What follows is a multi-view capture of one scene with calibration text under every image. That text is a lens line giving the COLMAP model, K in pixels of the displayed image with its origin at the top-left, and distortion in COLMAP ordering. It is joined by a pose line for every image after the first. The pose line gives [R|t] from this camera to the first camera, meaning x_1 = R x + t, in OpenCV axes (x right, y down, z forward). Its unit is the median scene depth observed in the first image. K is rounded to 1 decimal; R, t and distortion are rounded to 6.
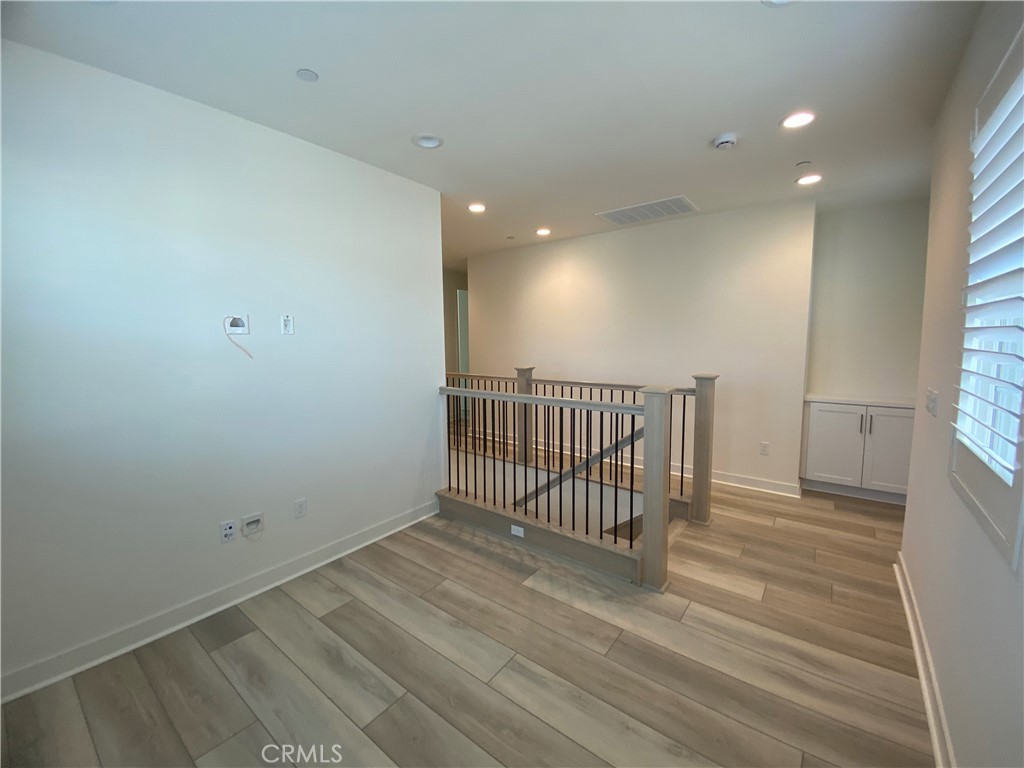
lens RADIAL K [[418.9, 0, 512.0], [0, 418.9, 384.0], [0, 0, 1]] dist [-0.001992, -0.000459]
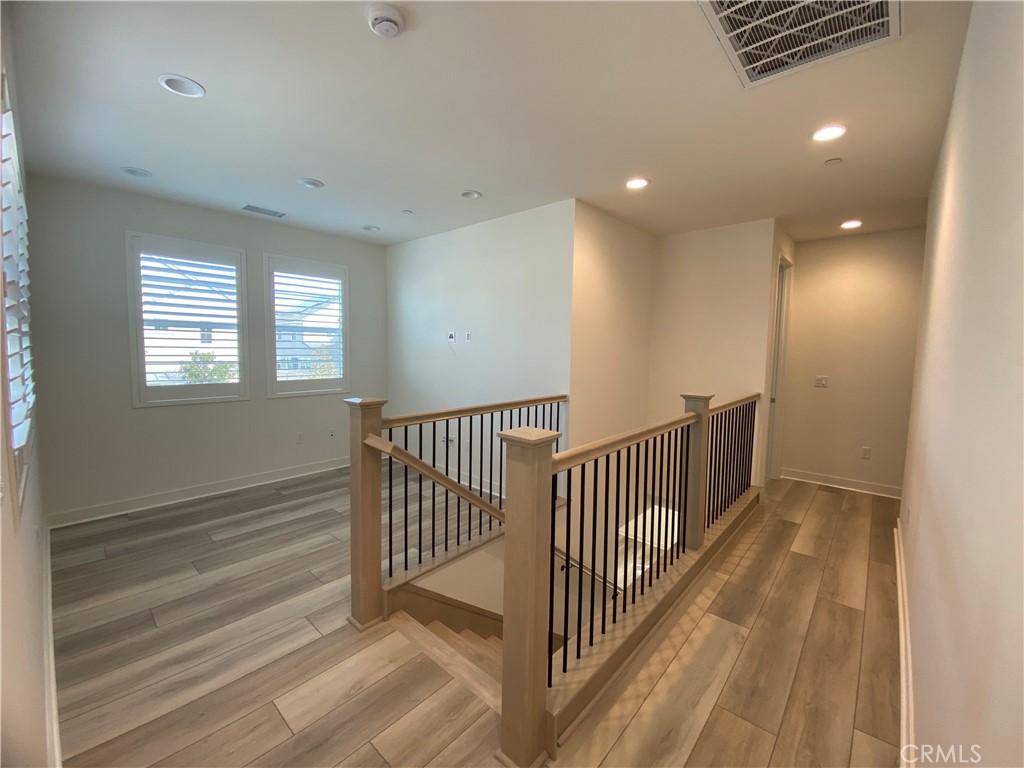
lens RADIAL K [[418.9, 0, 512.0], [0, 418.9, 384.0], [0, 0, 1]] dist [-0.001992, -0.000459]
pose [[-0.073596, 0.102609, -0.991995, 1.293523], [-0.121716, 0.986333, 0.111053, -0.181064], [0.989833, 0.128914, -0.060102, 1.446180]]
